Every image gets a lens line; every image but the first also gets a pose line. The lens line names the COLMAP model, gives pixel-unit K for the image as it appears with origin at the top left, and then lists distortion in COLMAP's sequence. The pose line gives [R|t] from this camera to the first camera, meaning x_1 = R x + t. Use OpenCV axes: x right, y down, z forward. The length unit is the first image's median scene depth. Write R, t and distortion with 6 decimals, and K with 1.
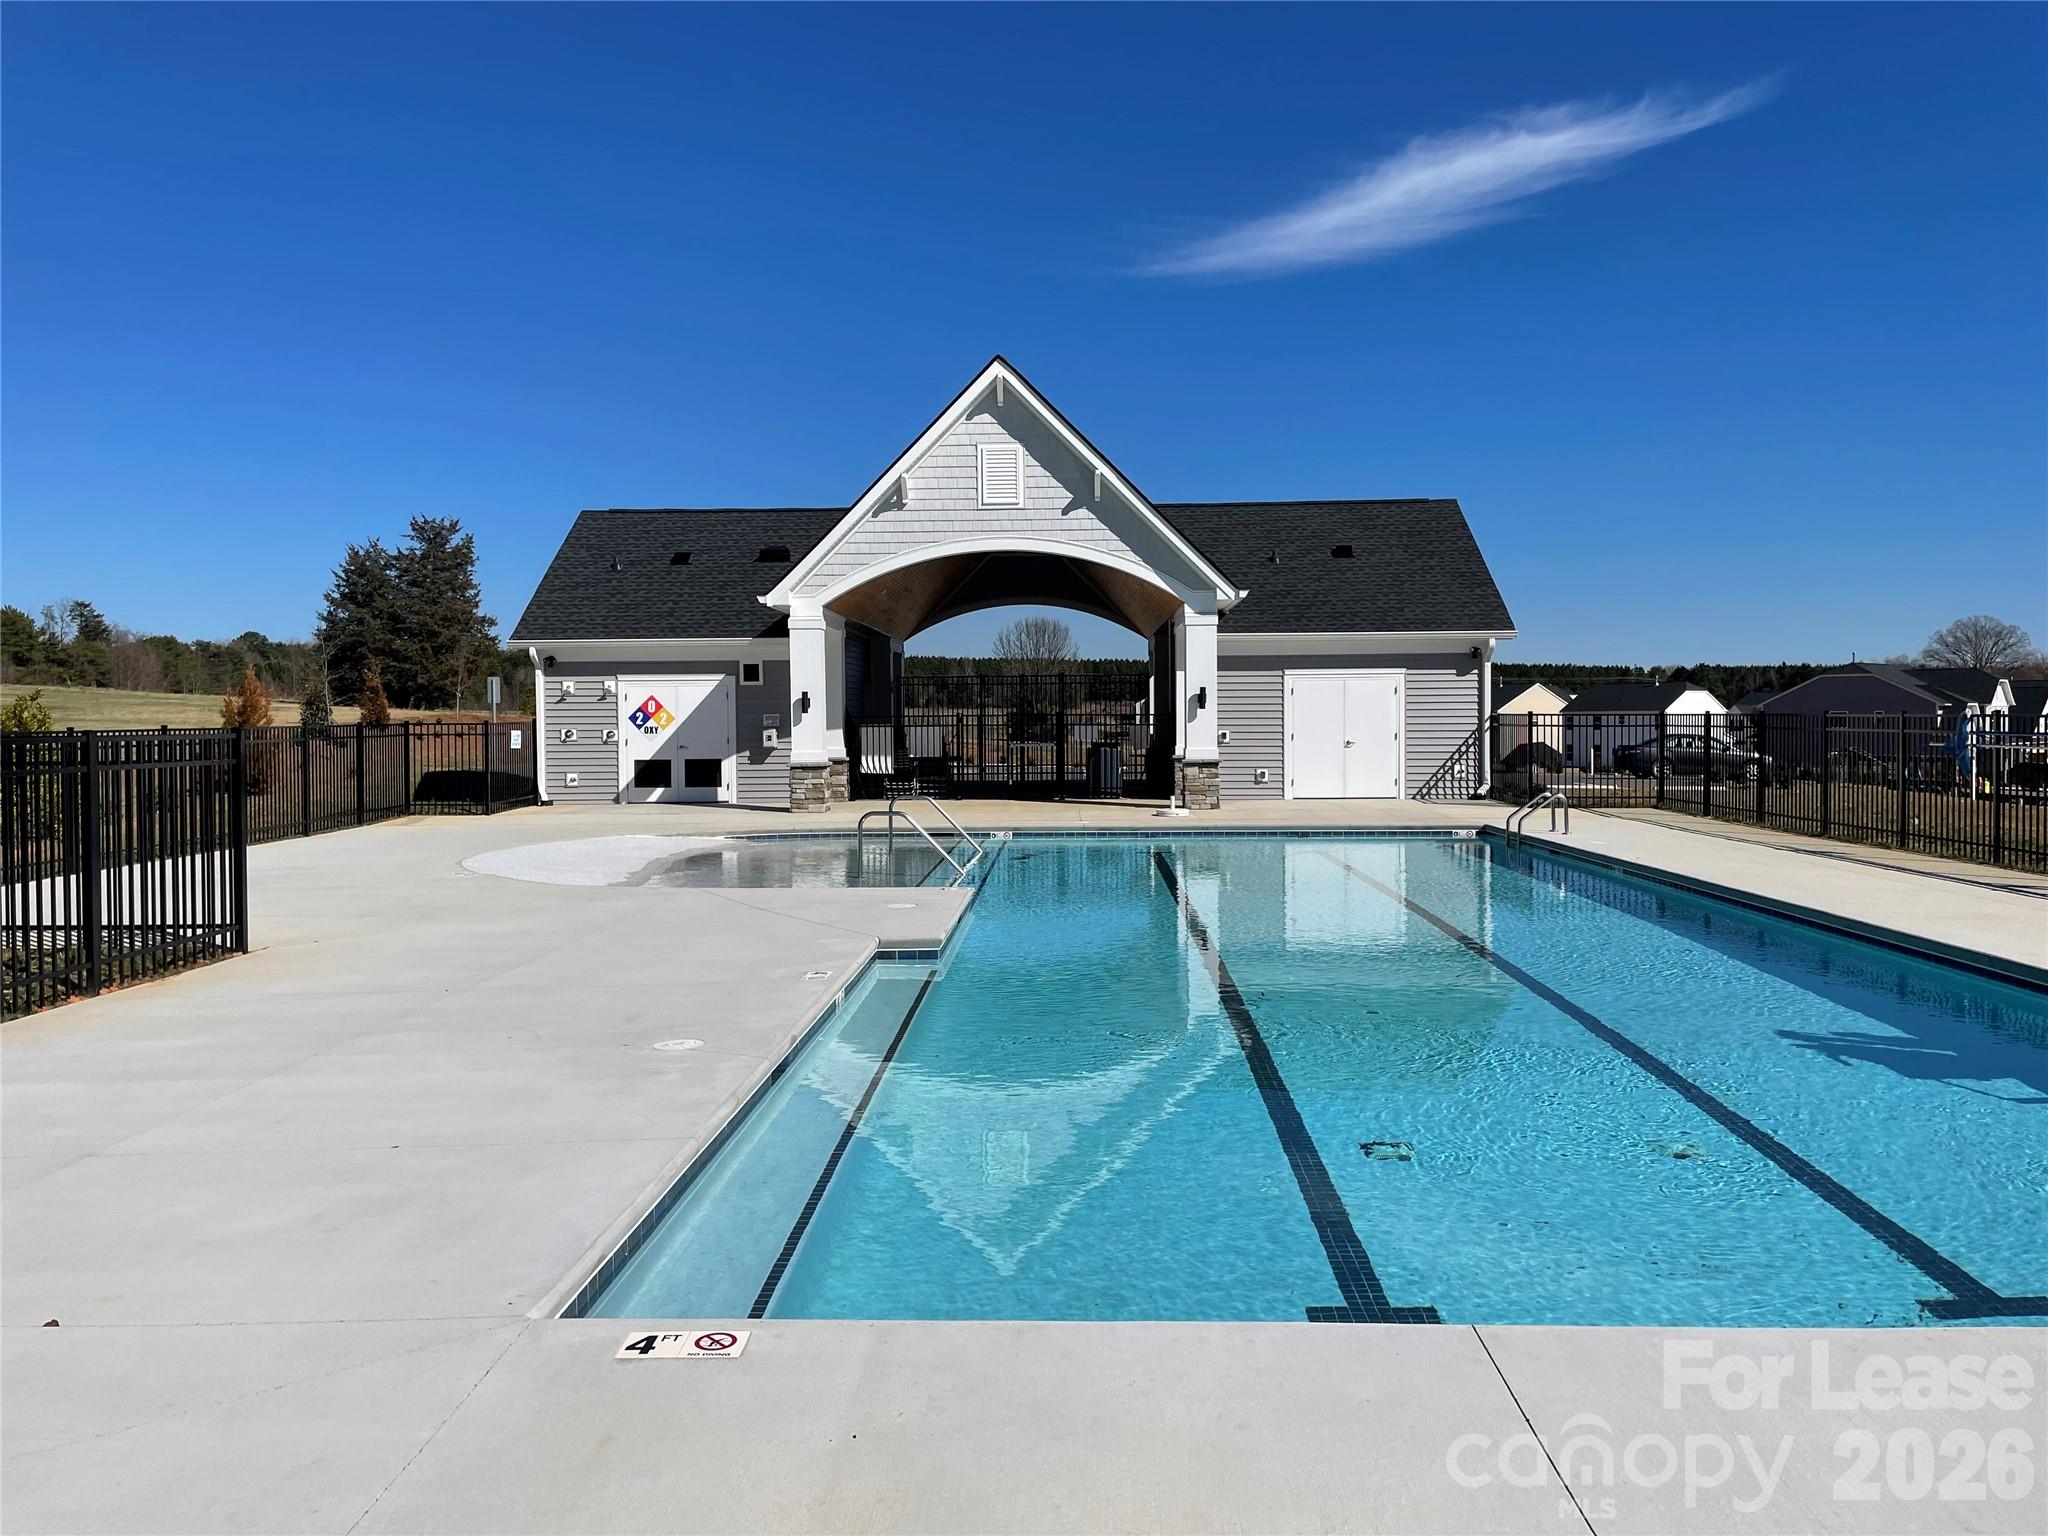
lens RADIAL K [[1556.0, 0, 1024.0], [0, 1556.0, 768.0], [0, 0, 1]] dist [0.088694, -0.122861]
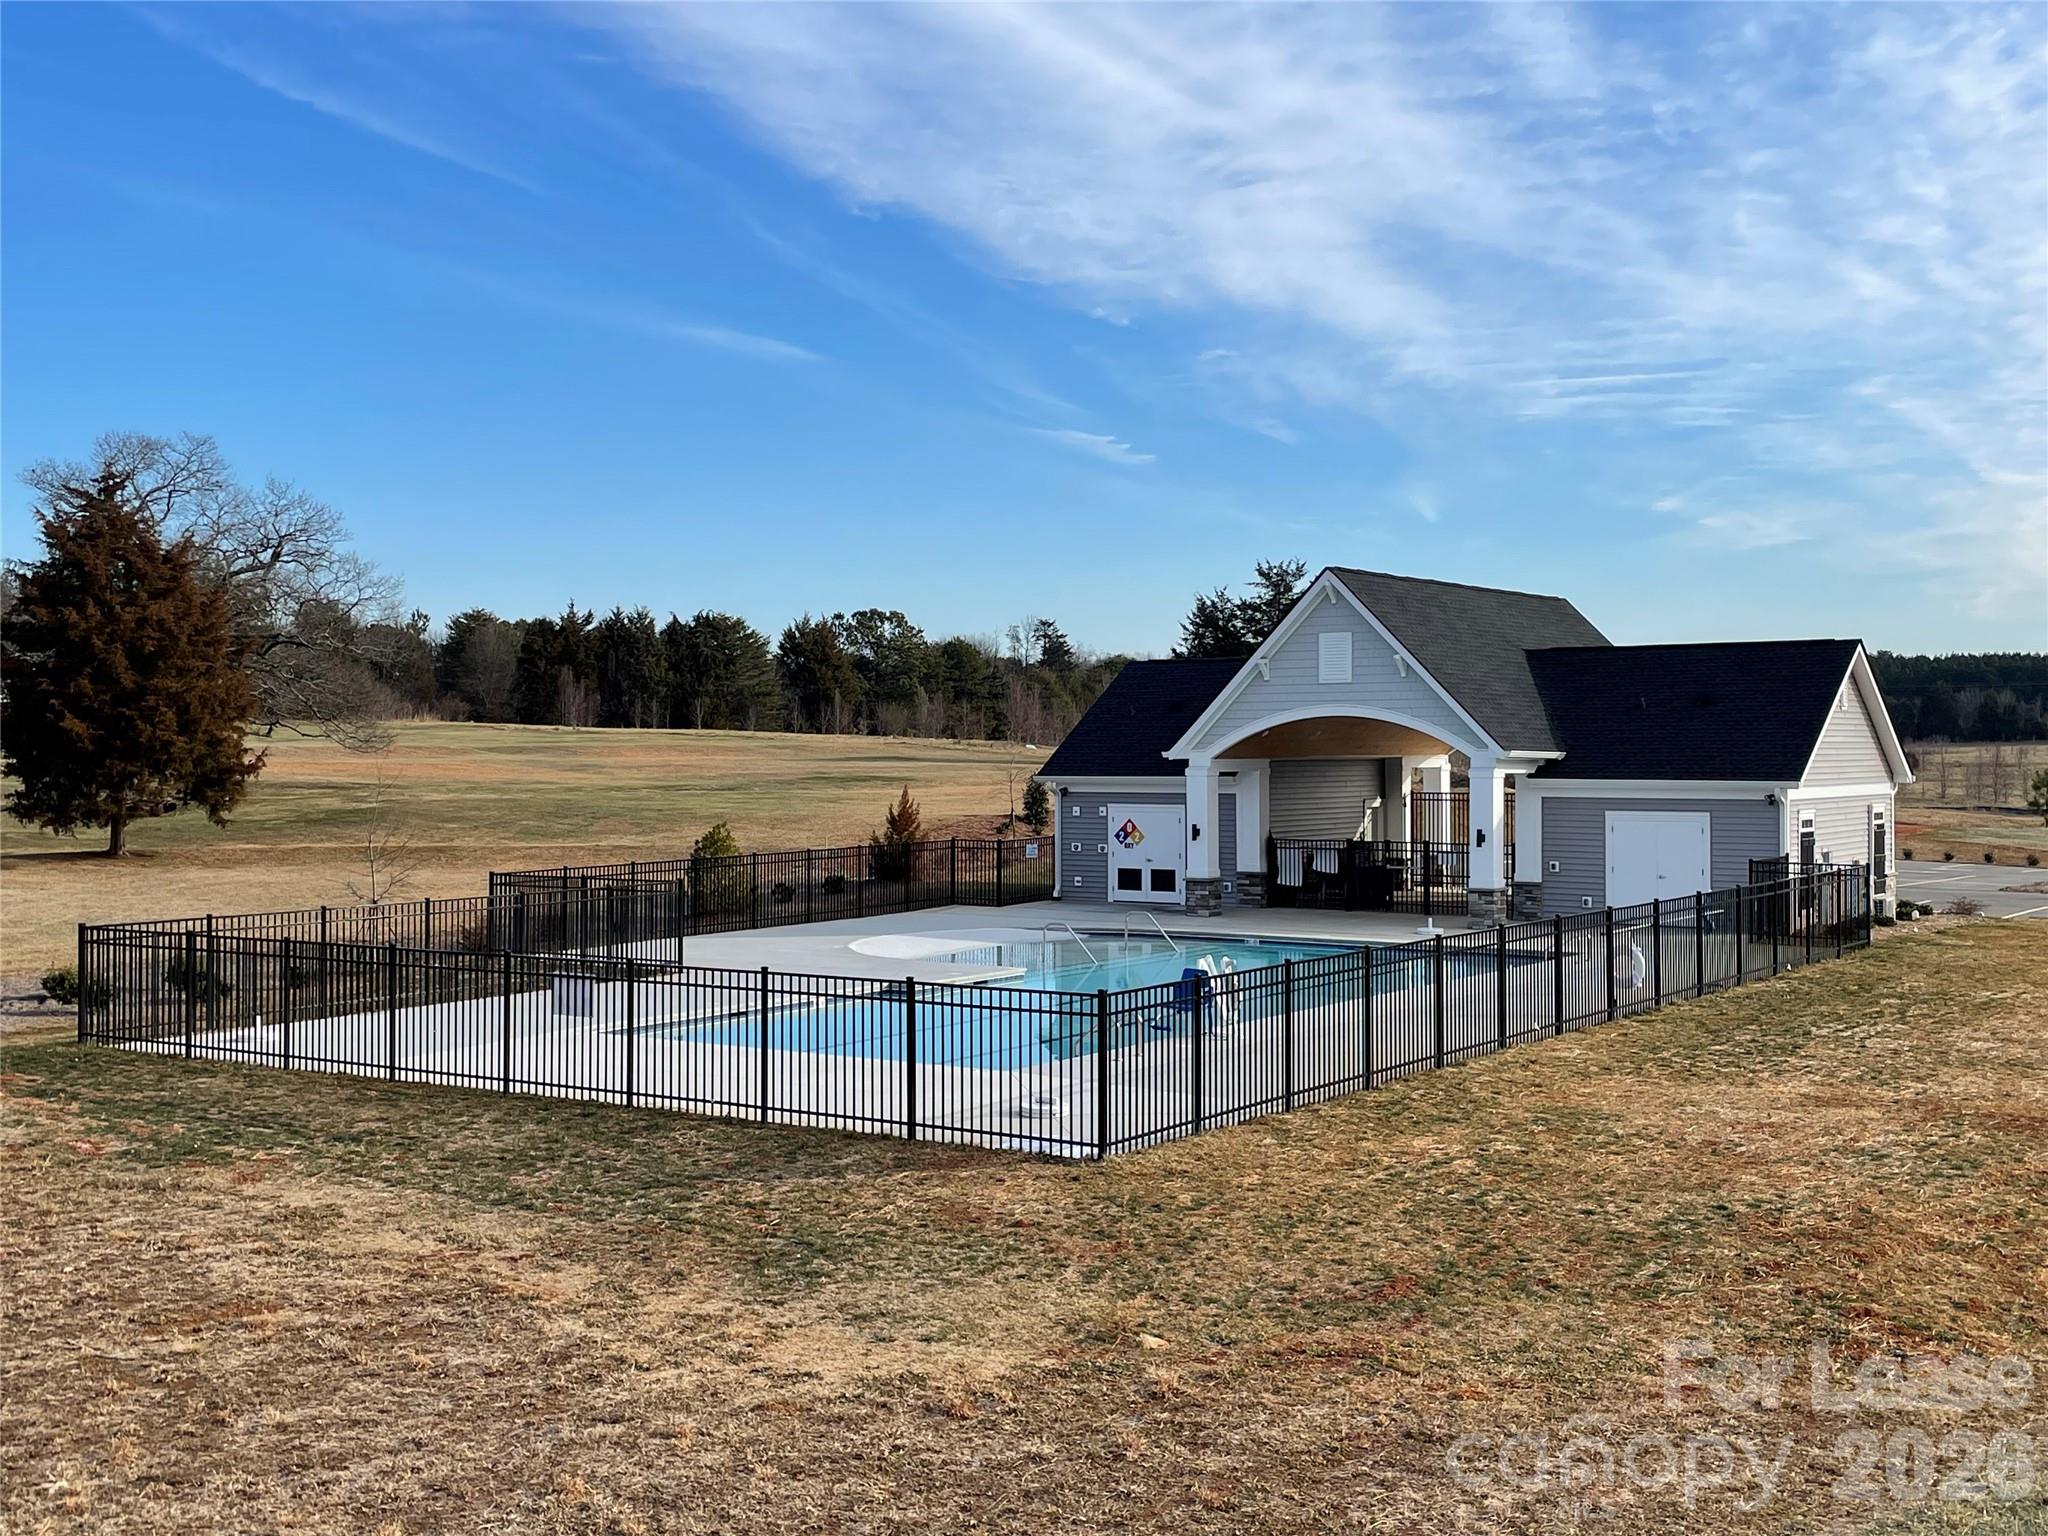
lens RADIAL K [[2251.3, 0, 985.4], [0, 2251.3, 761.8], [0, 0, 1]] dist [0.142387, -0.515769]
pose [[0.833710, 0.008388, -0.552138, 0.720521], [-0.020454, 0.999668, -0.015697, -0.064351], [0.551823, 0.024380, 0.833605, -0.647424]]
